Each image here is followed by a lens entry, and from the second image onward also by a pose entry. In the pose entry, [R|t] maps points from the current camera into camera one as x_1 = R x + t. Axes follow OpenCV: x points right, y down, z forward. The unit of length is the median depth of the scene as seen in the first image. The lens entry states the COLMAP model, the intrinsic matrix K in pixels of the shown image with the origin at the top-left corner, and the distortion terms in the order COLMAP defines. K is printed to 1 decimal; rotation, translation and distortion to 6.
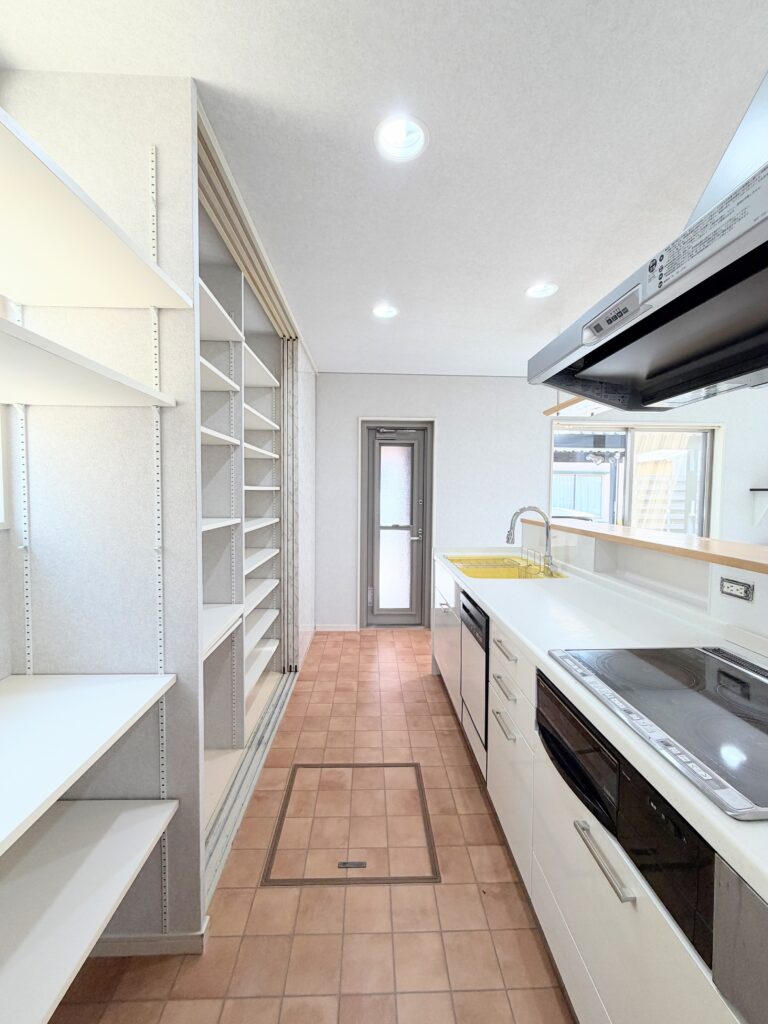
lens RADIAL K [[410.9, 0, 388.5], [0, 410.9, 509.4], [0, 0, 1]] dist [0.002041, 0.000046]
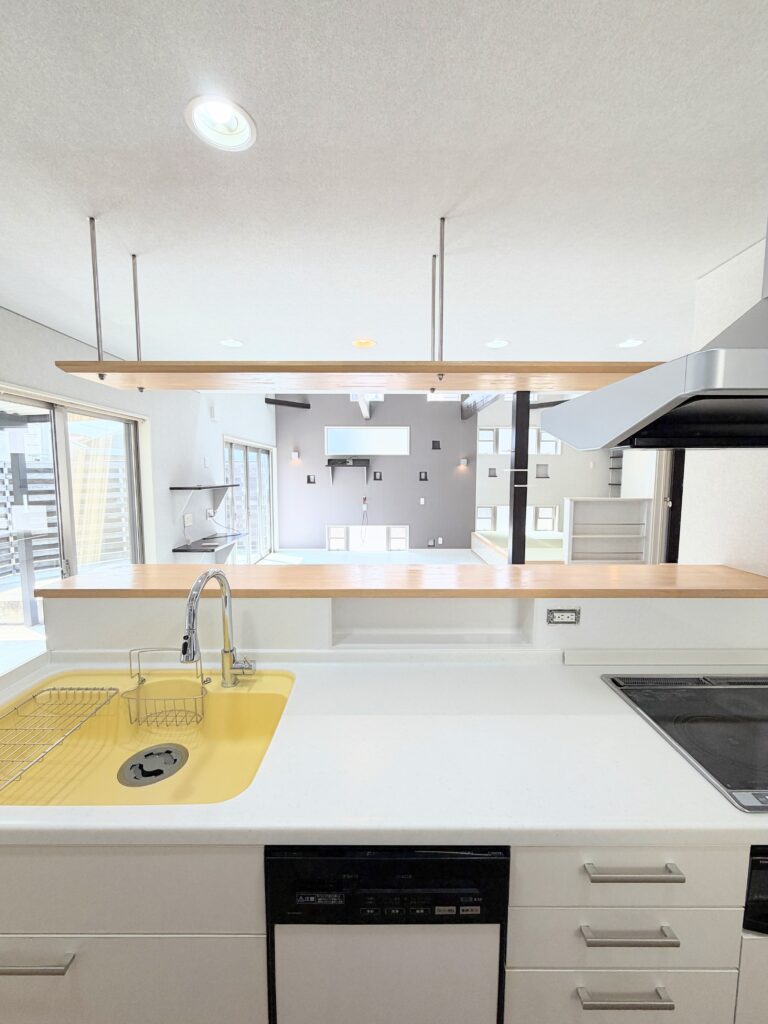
lens RADIAL K [[410.9, 0, 385.4], [0, 410.9, 511.1], [0, 0, 1]] dist [0.002041, 0.000046]
pose [[0.039879, -0.103282, 0.993852, -0.176890], [0.044683, 0.993833, 0.101487, -0.156599], [-0.998205, 0.040361, 0.044248, 0.985206]]
